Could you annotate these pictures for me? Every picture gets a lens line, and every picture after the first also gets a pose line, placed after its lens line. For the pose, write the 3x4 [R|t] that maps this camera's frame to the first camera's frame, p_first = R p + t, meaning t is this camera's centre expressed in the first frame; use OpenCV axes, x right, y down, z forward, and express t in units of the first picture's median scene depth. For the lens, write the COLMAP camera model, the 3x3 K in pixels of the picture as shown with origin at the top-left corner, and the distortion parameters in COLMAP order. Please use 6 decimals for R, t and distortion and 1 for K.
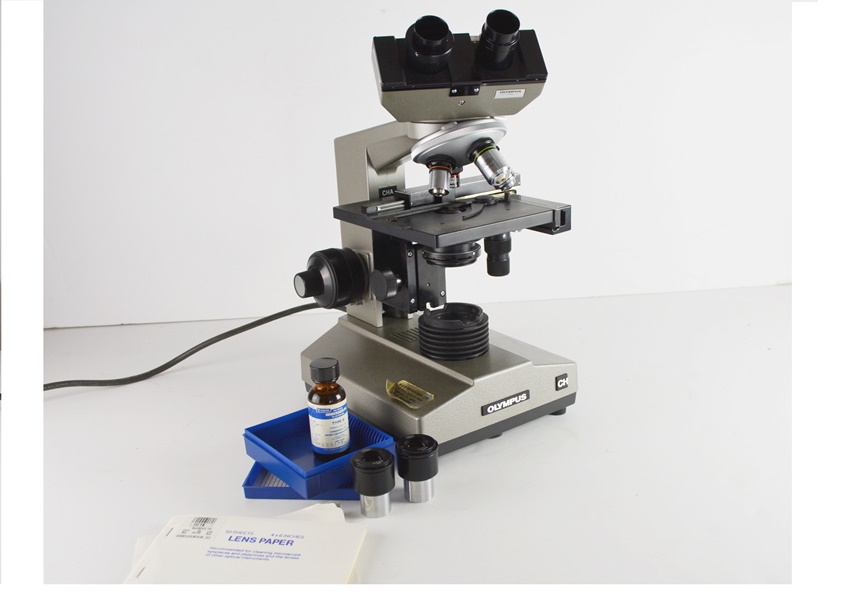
lens RADIAL K [[941.6, 0, 434.0], [0, 941.6, 300.0], [0, 0, 1]] dist [-0.170658, -0.000246]
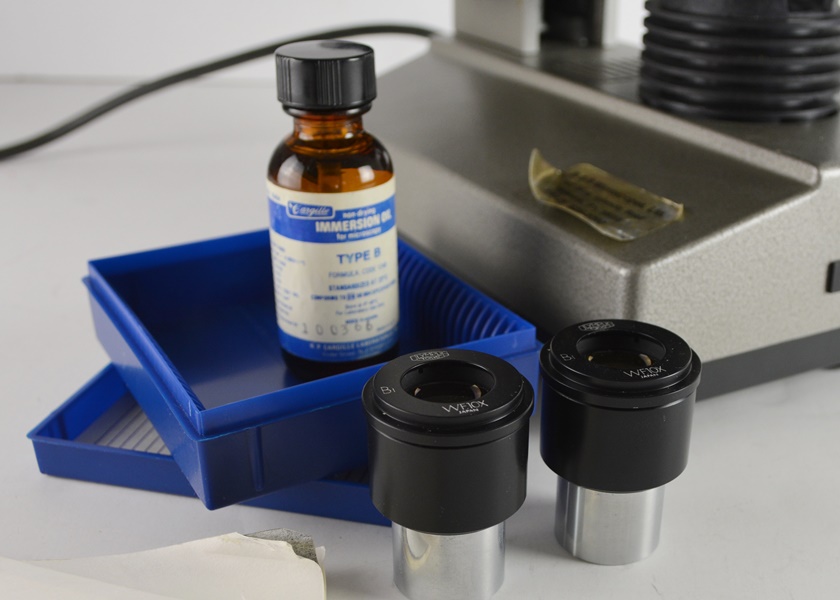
lens RADIAL K [[1173.7, 0, 420.0], [0, 1173.7, 300.0], [0, 0, 1]] dist [-0.005601, -0.012999]
pose [[0.983991, 0.098440, -0.148562, -0.024934], [-0.084648, 0.991729, 0.096481, 0.103239], [0.156831, -0.082361, 0.984185, 0.616256]]
